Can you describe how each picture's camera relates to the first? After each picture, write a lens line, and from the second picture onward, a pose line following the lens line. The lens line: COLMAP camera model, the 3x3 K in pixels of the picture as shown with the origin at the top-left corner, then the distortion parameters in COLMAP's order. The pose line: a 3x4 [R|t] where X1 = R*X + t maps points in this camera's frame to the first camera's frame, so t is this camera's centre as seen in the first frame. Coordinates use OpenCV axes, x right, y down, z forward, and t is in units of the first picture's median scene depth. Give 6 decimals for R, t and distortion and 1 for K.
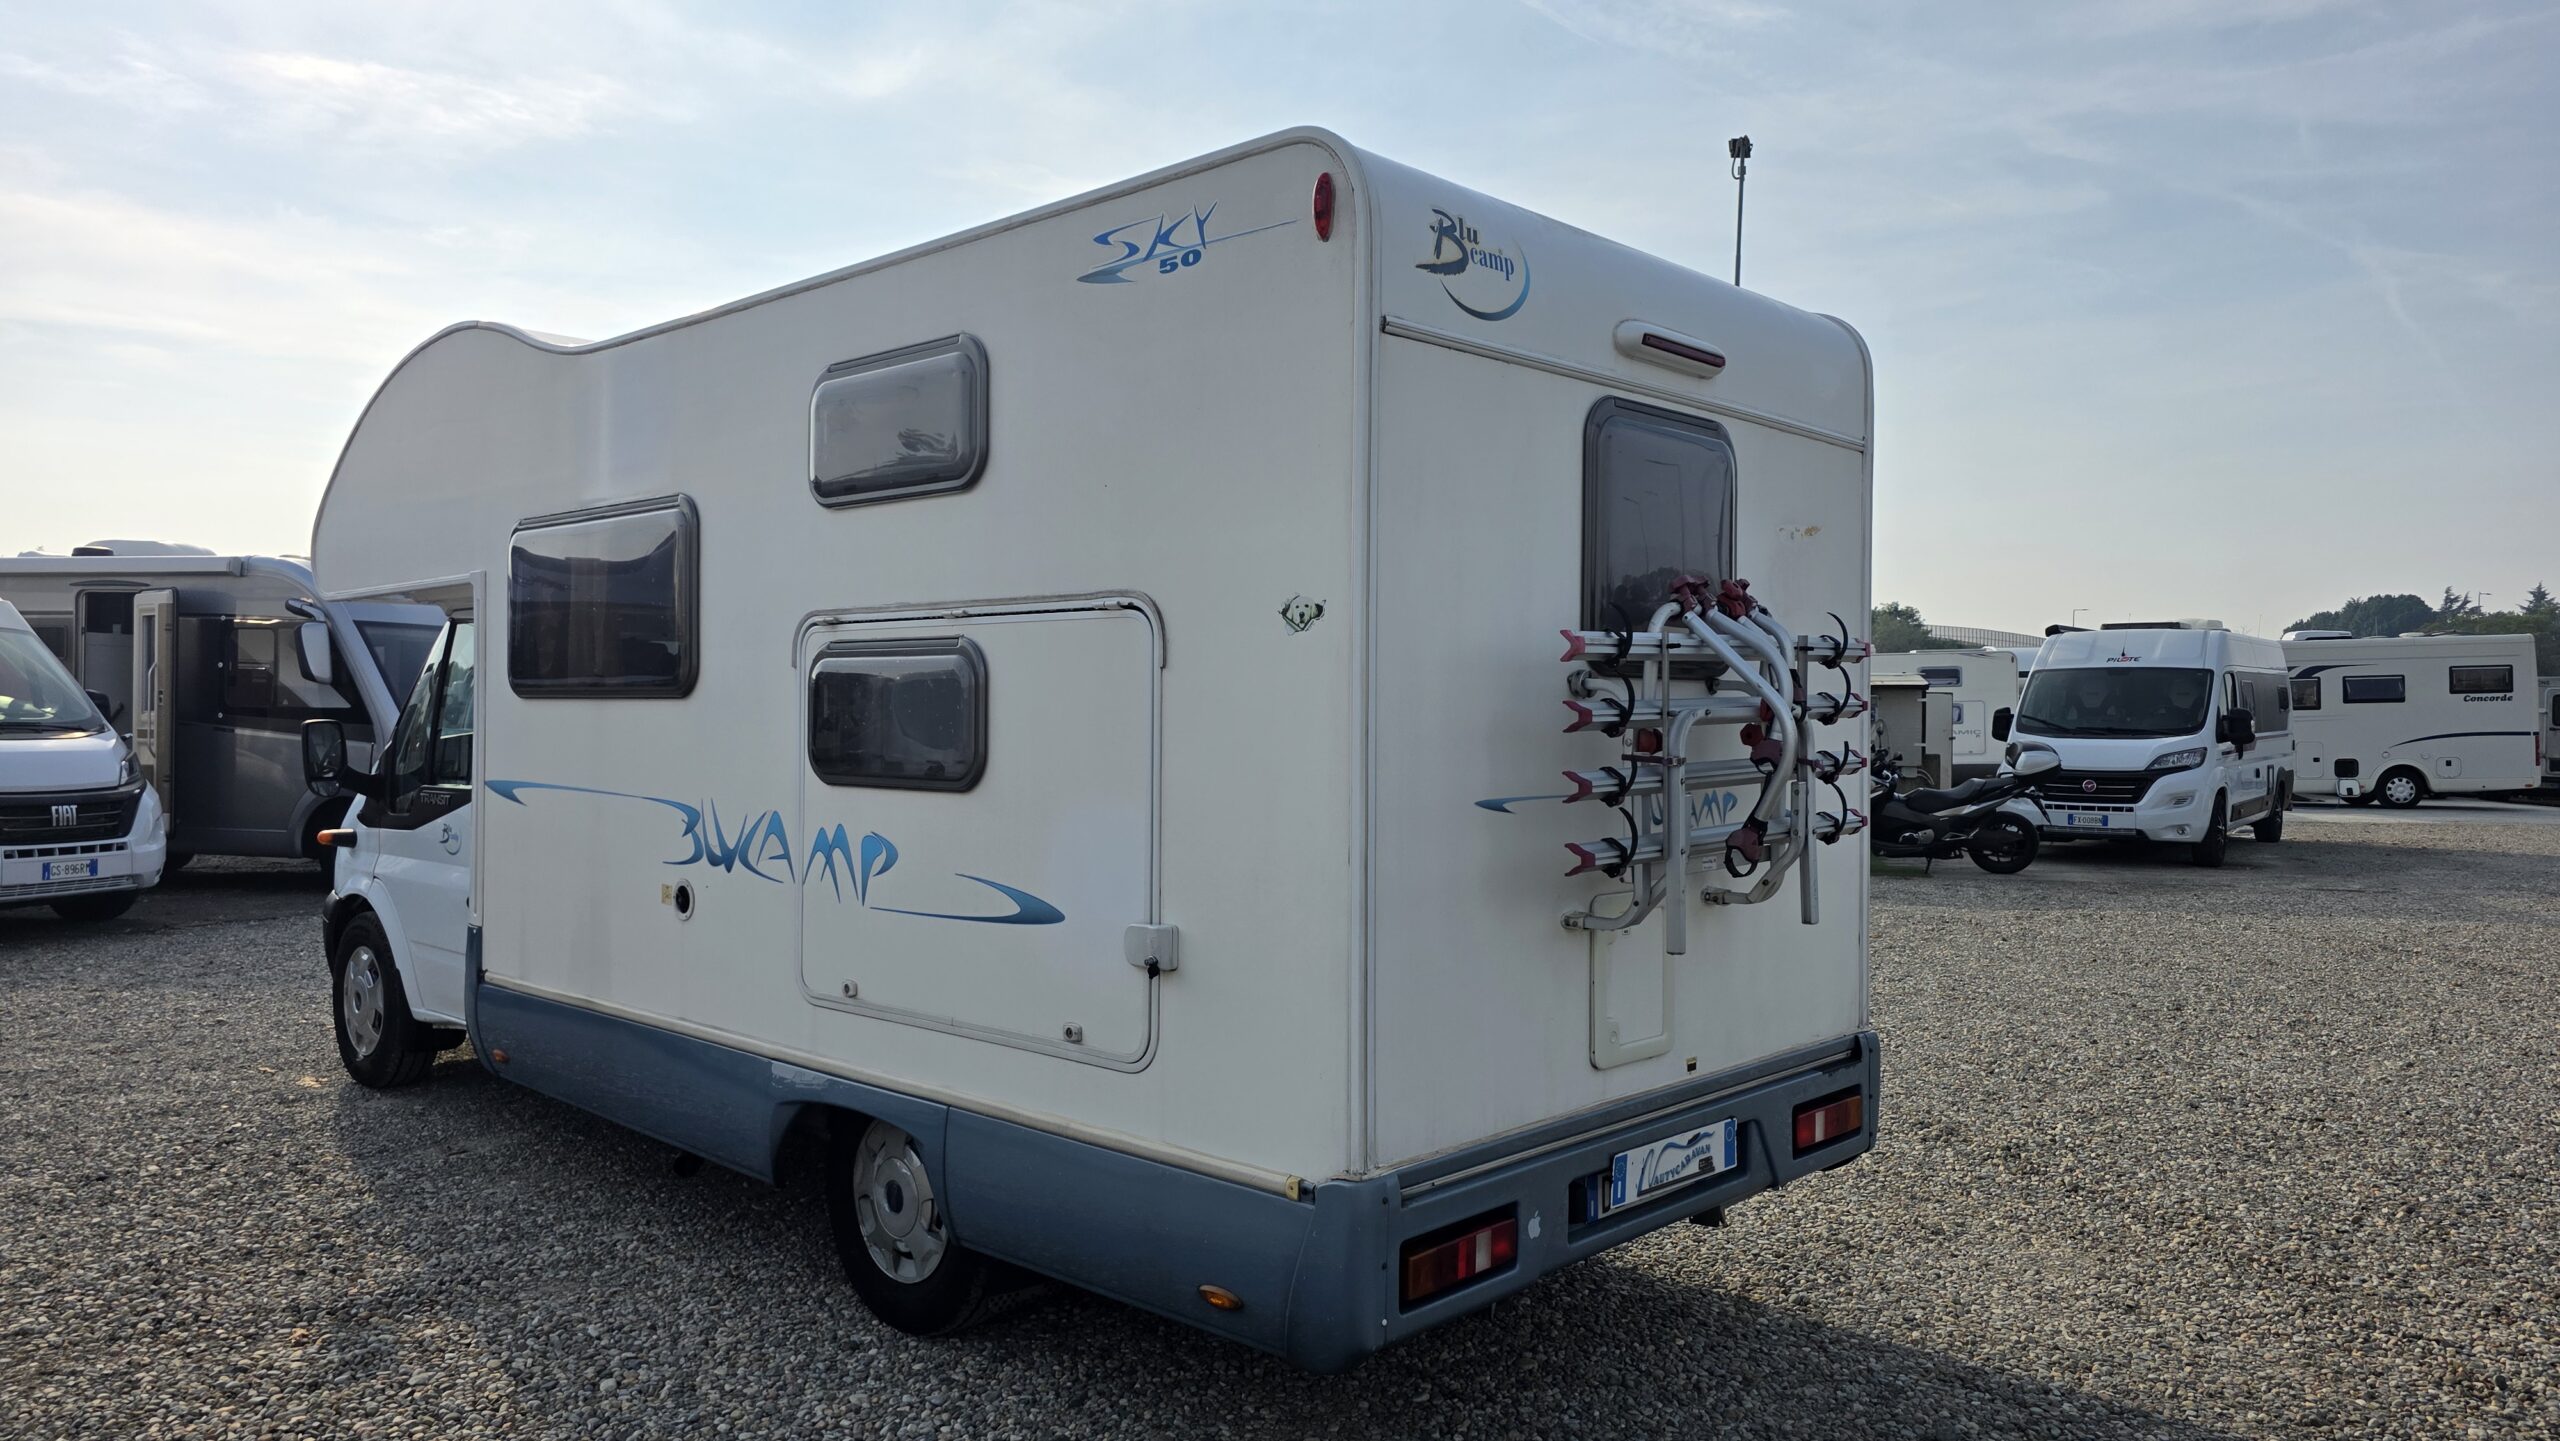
lens RADIAL K [[1728.3, 0, 1280.0], [0, 1728.3, 720.5], [0, 0, 1]] dist [0.043336, 0.000165]
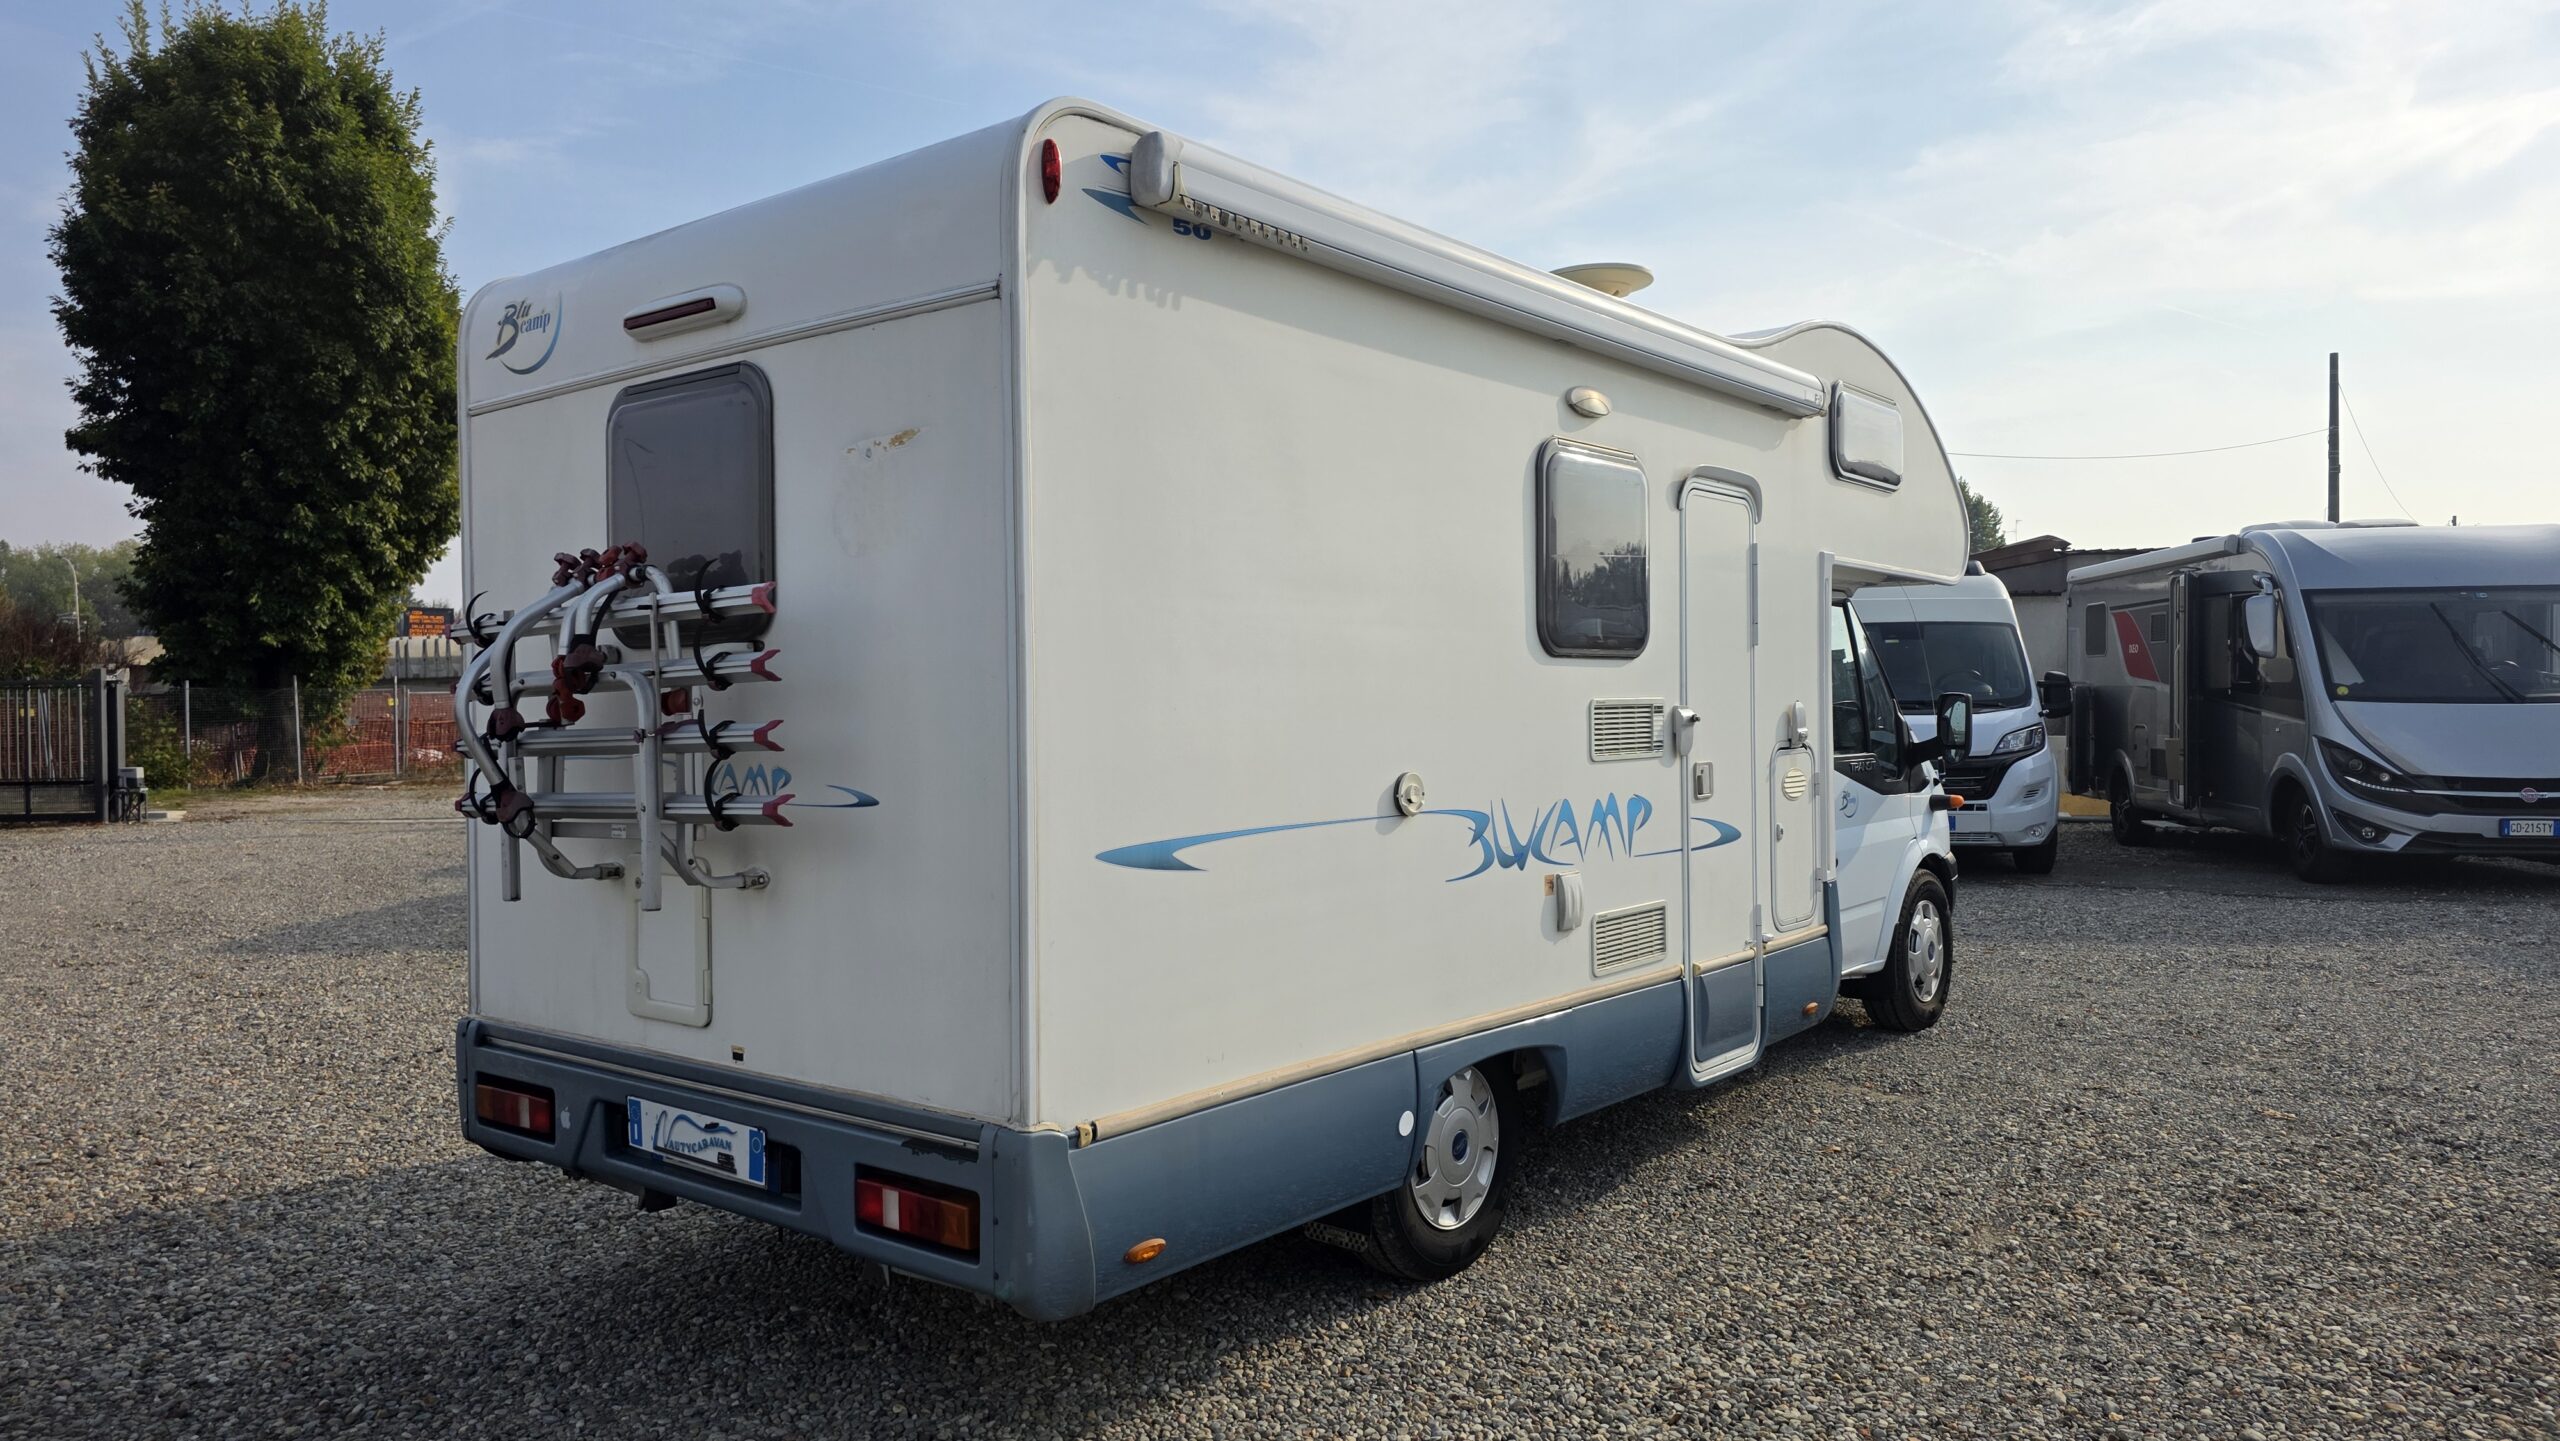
lens RADIAL K [[1728.3, 0, 1280.0], [0, 1728.3, 720.5], [0, 0, 1]] dist [0.043336, 0.000165]
pose [[0.070202, 0.003304, -0.997527, 1.218541], [0.008373, 0.999957, 0.003901, 0.016328], [0.997498, -0.008627, 0.070171, 1.249654]]
